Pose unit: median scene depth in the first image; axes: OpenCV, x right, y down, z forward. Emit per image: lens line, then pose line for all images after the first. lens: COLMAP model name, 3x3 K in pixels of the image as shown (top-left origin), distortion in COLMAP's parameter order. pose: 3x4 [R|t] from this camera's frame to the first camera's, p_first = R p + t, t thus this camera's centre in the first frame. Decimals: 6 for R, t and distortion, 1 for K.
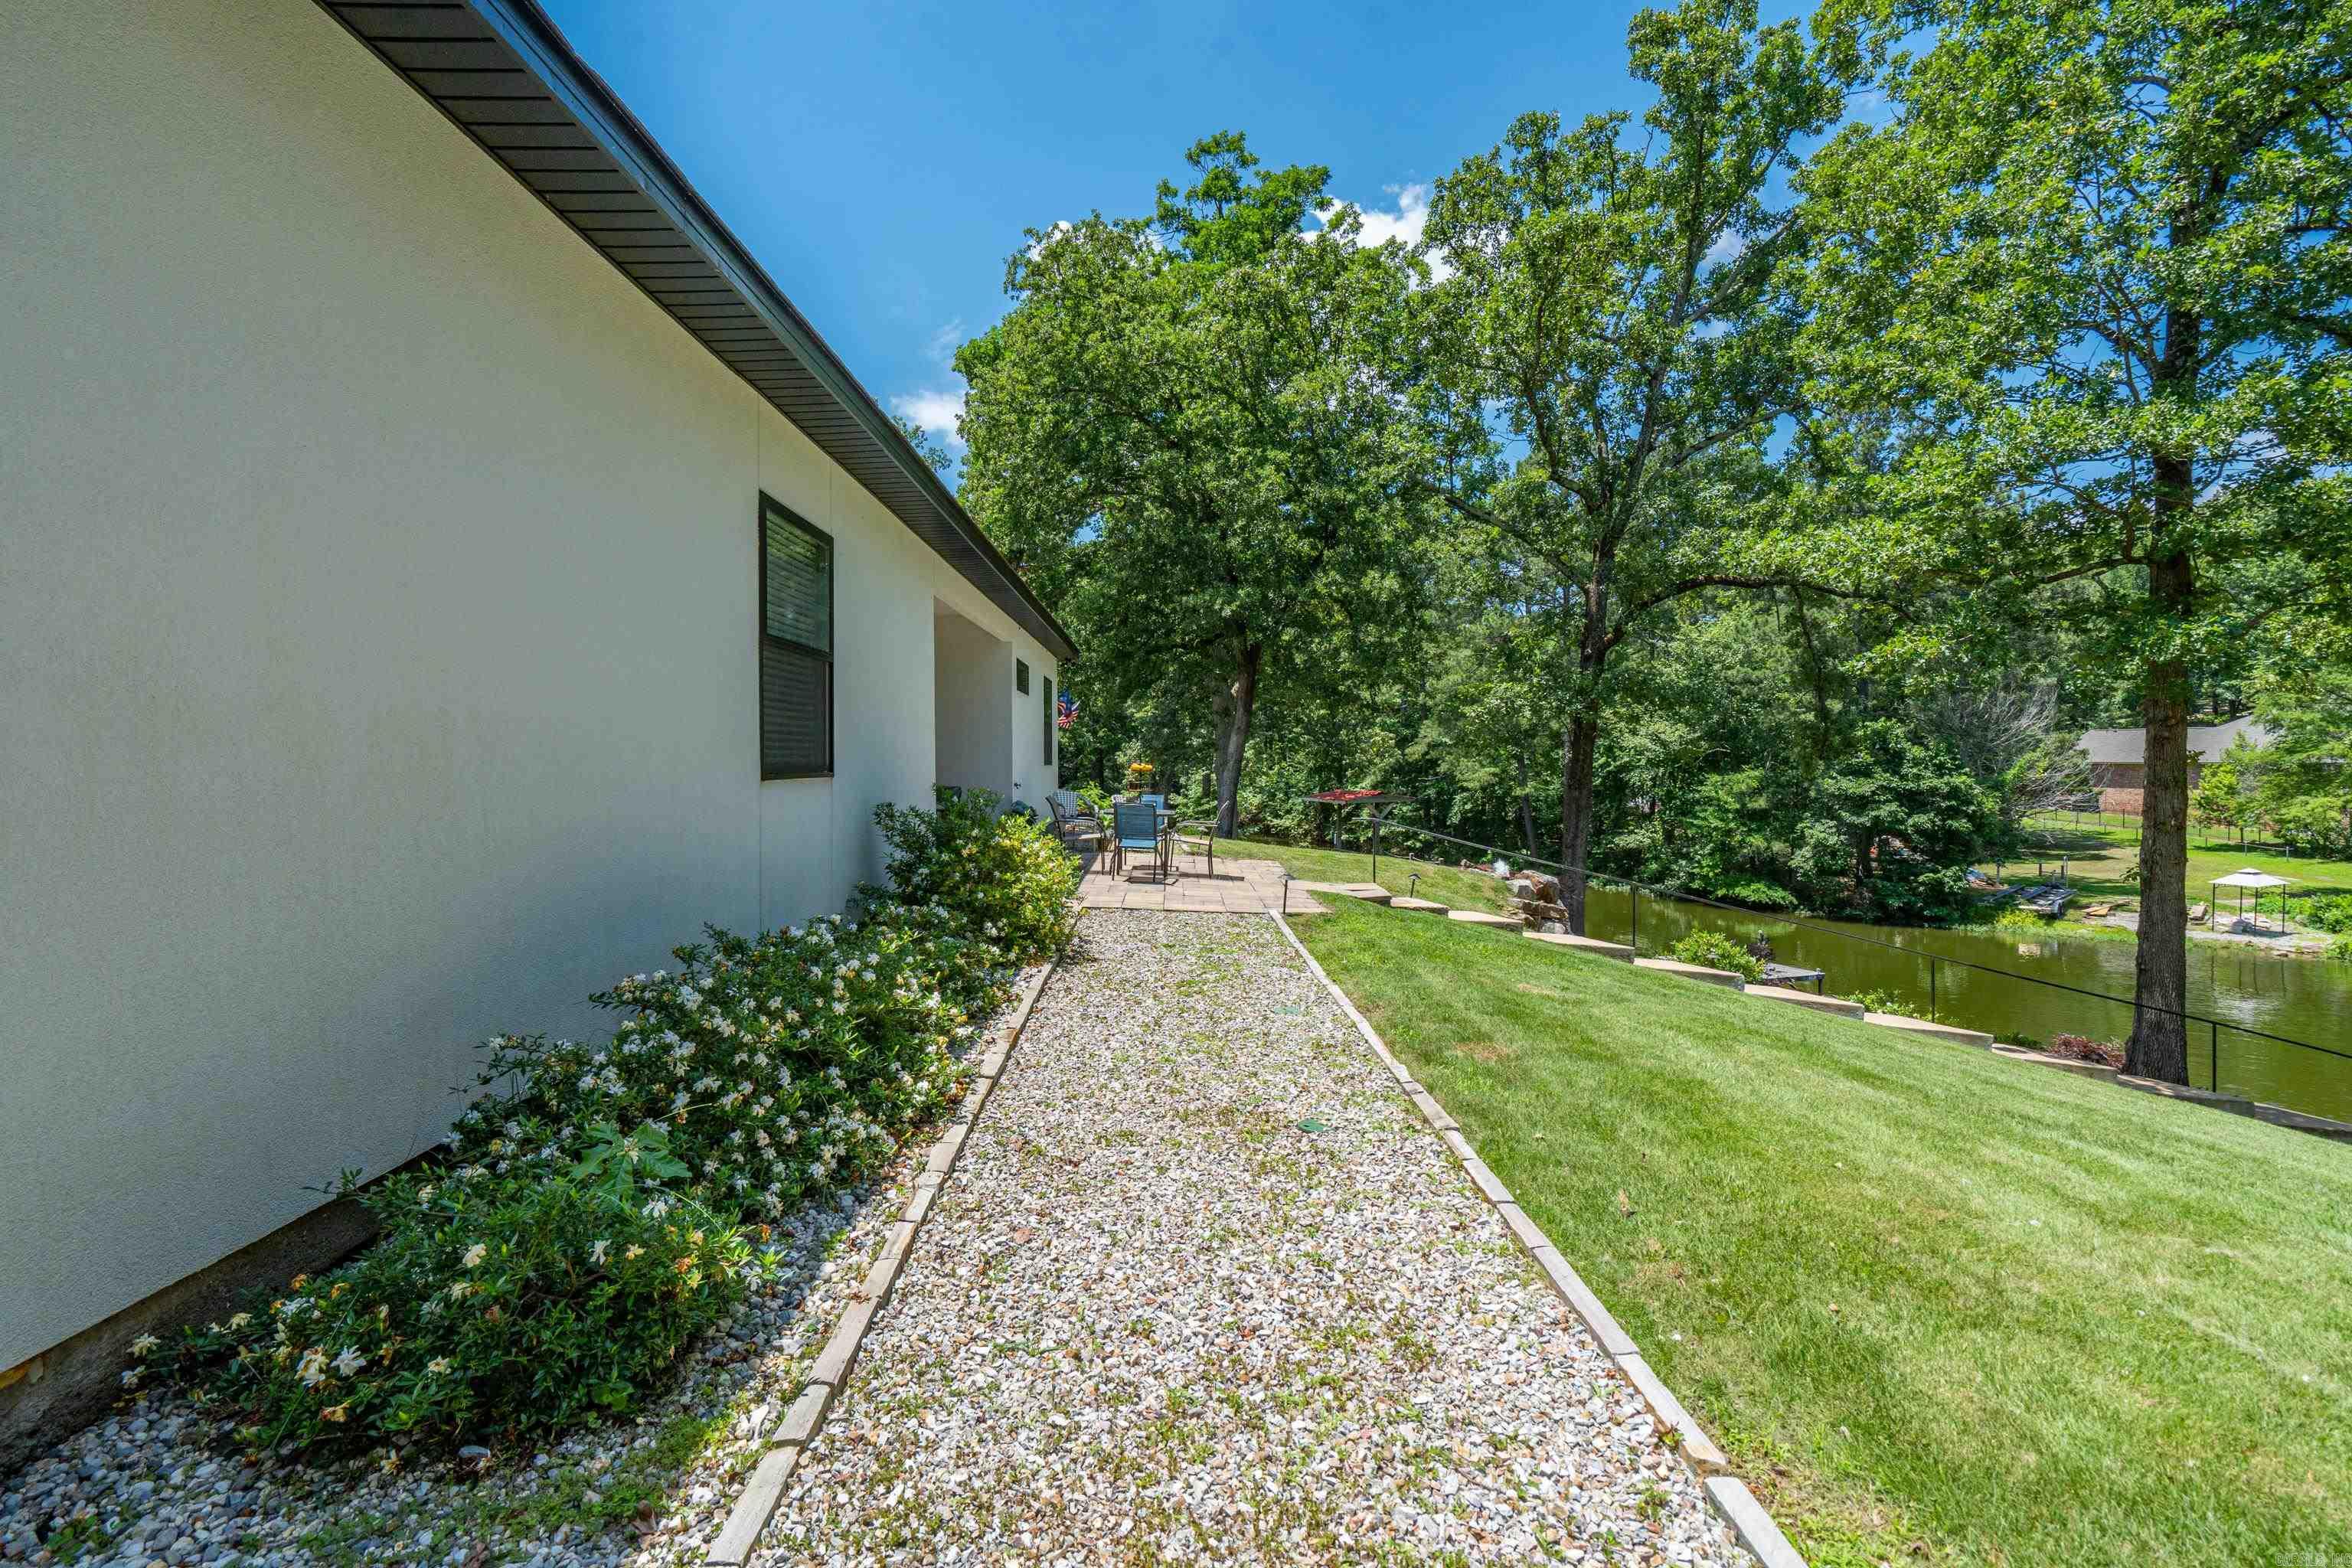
lens RADIAL K [[1067.5, 0, 1164.7], [0, 1067.5, 768.2], [0, 0, 1]] dist [-0.003785, 0.001238]
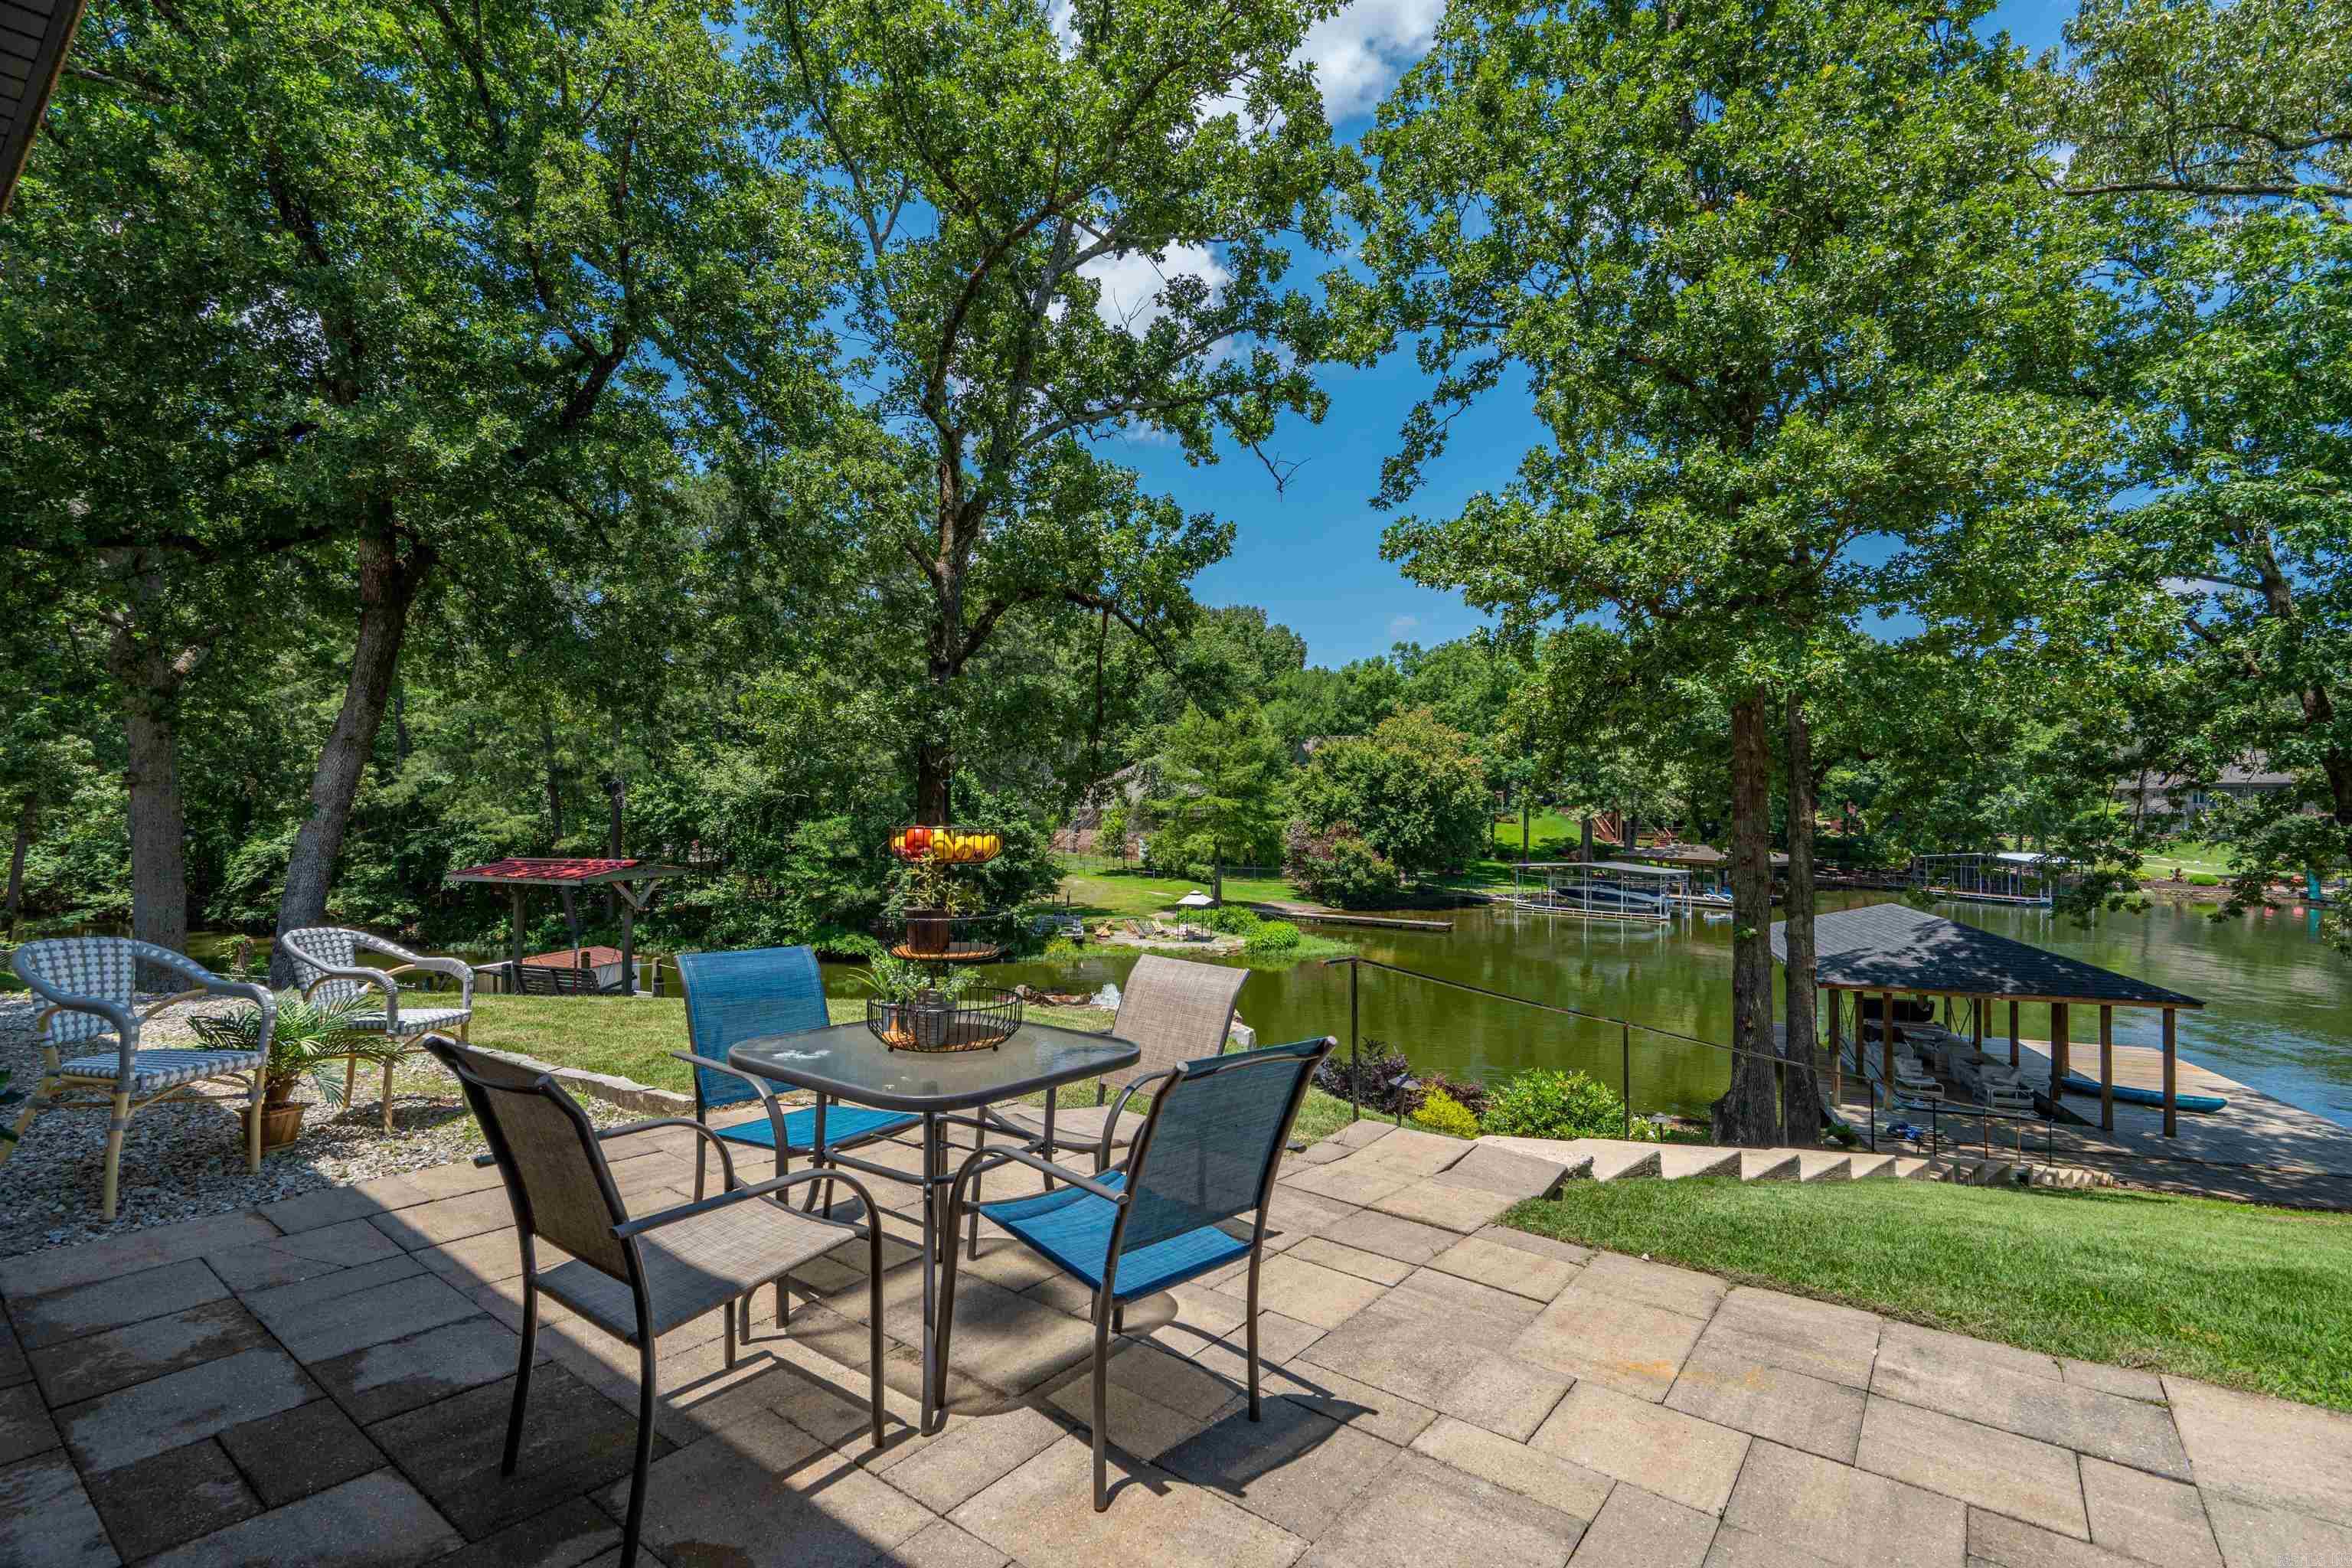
lens RADIAL K [[1067.5, 0, 1175.2], [0, 1067.5, 803.6], [0, 0, 1]] dist [-0.003785, 0.001238]
pose [[0.585878, 0.004745, 0.810385, -0.076664], [-0.000079, 0.999983, -0.005798, -0.006138], [-0.810399, 0.003333, 0.585869, 0.355487]]
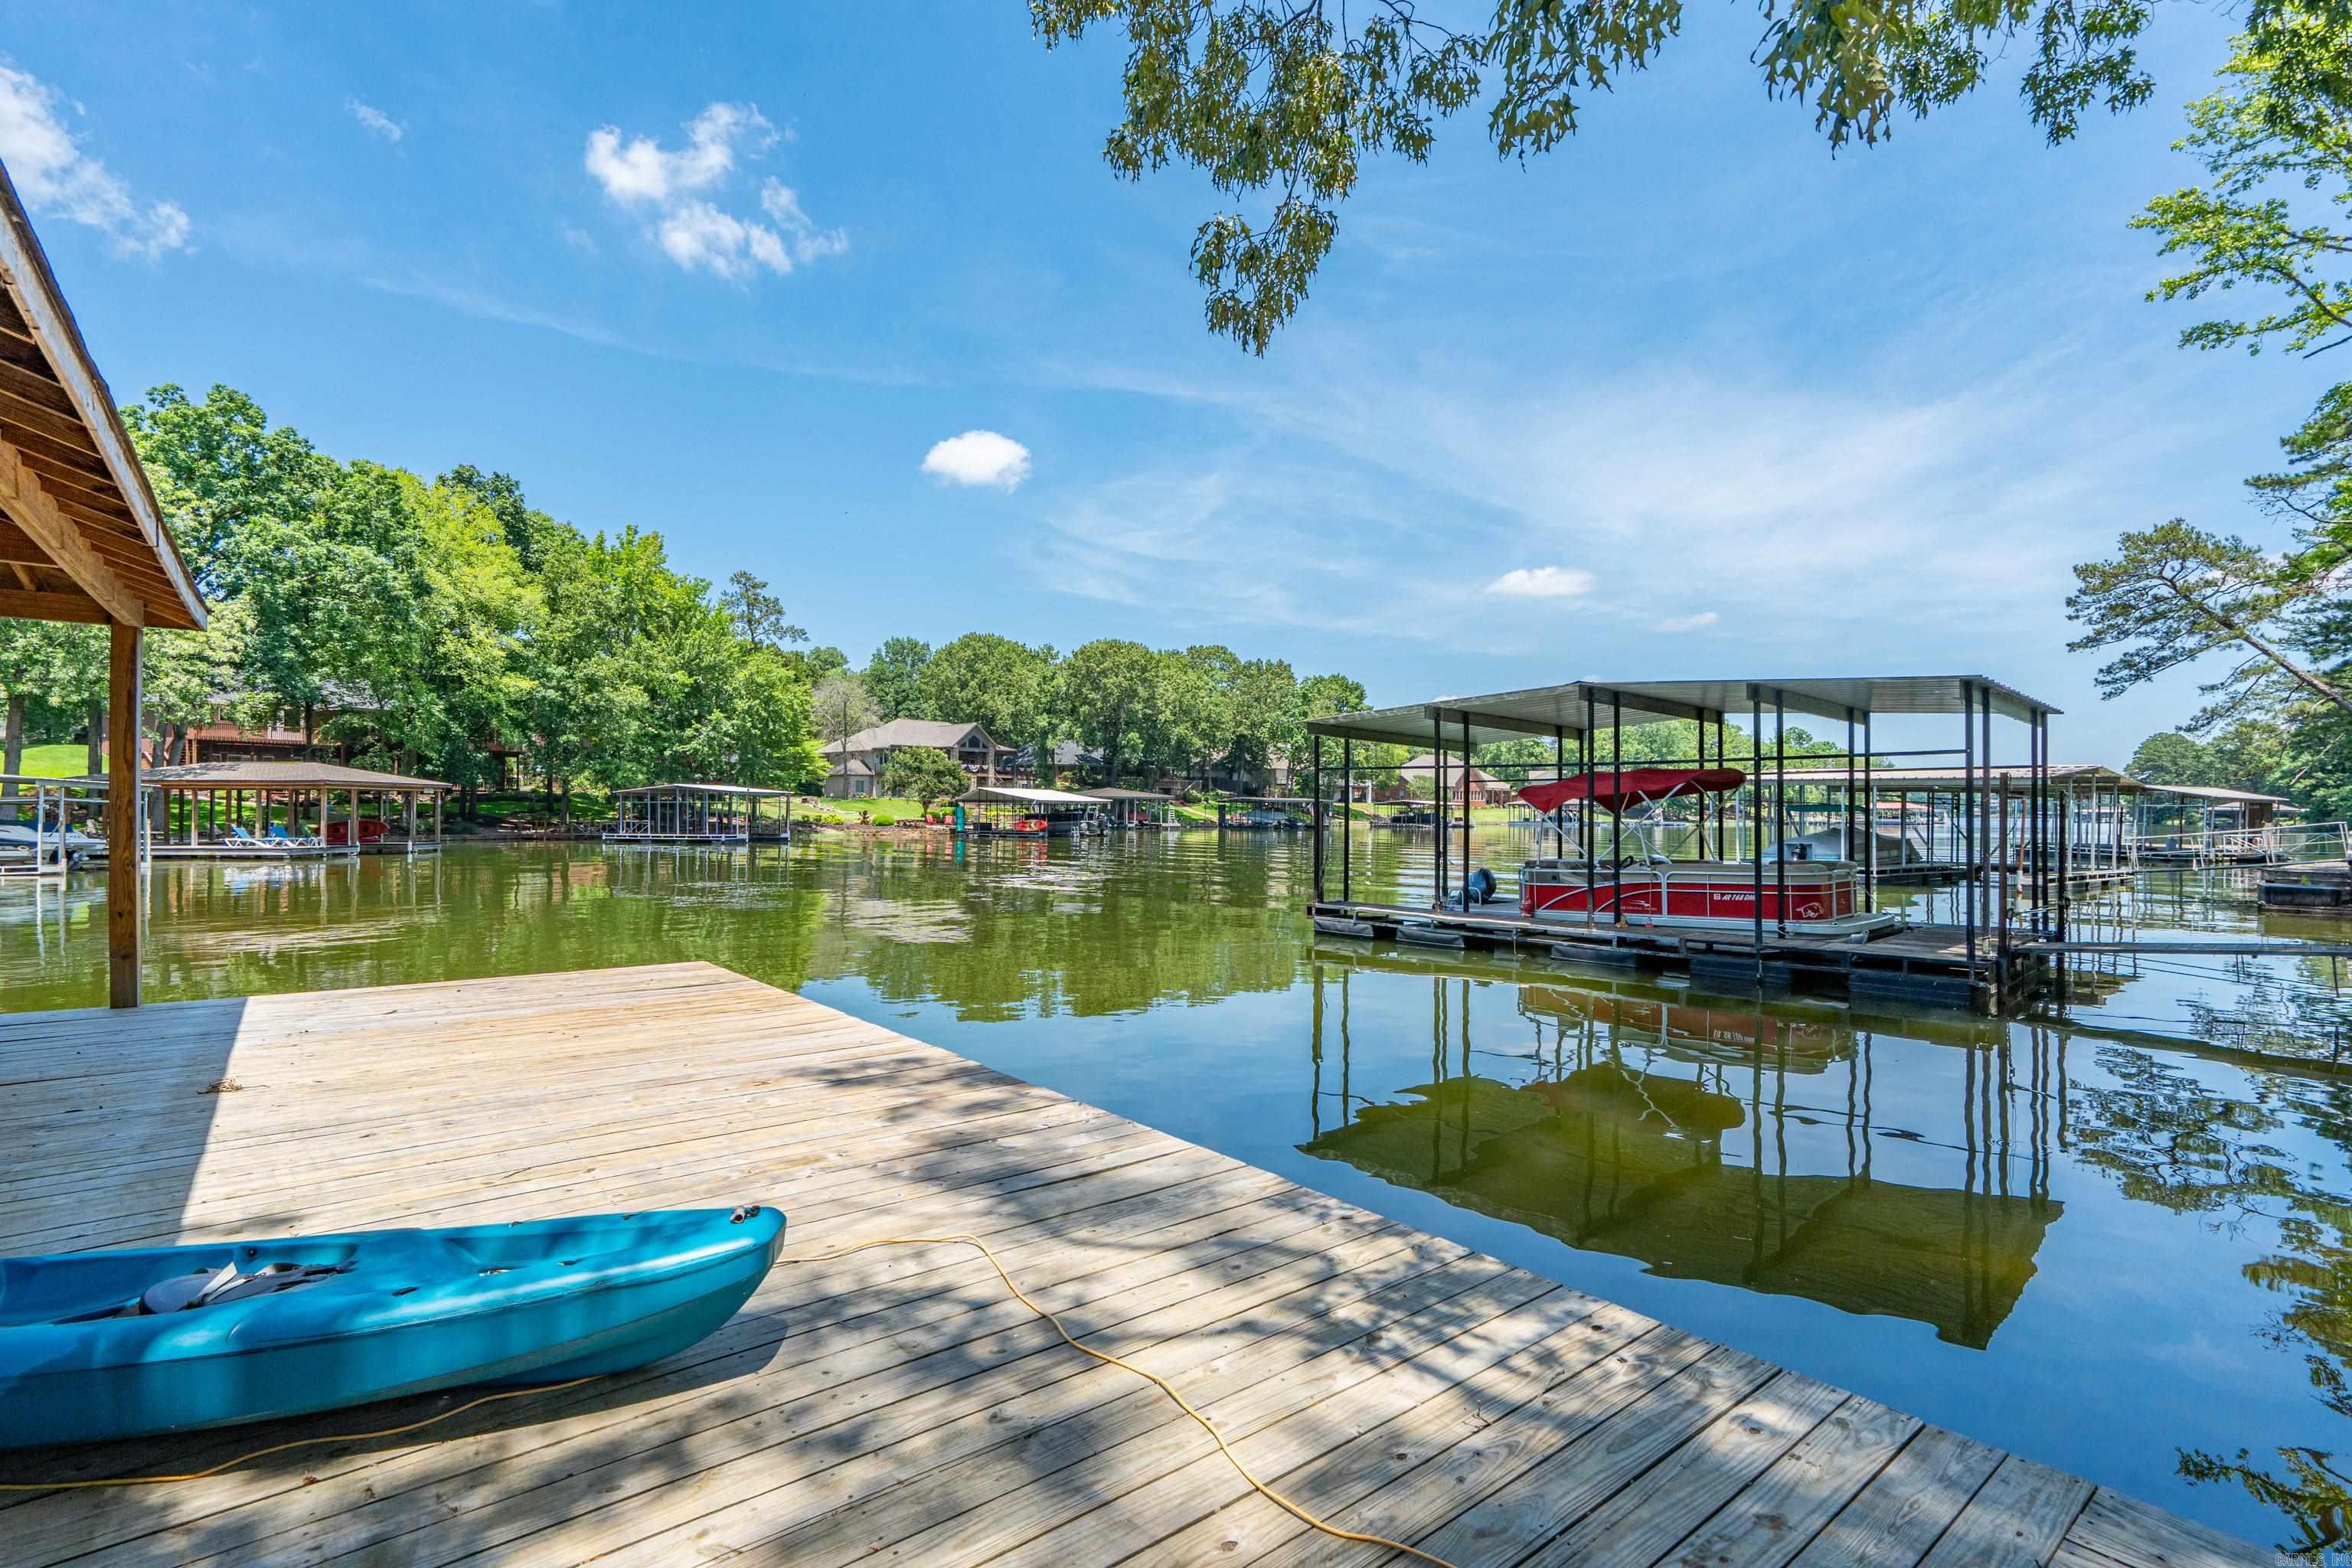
lens RADIAL K [[1067.5, 0, 1131.1], [0, 1067.5, 795.7], [0, 0, 1]] dist [-0.003785, 0.001238]
pose [[-0.353396, 0.023019, 0.935191, 0.934779], [0.009651, 0.999734, -0.020961, 0.174288], [-0.935424, 0.001618, -0.353524, 0.196332]]
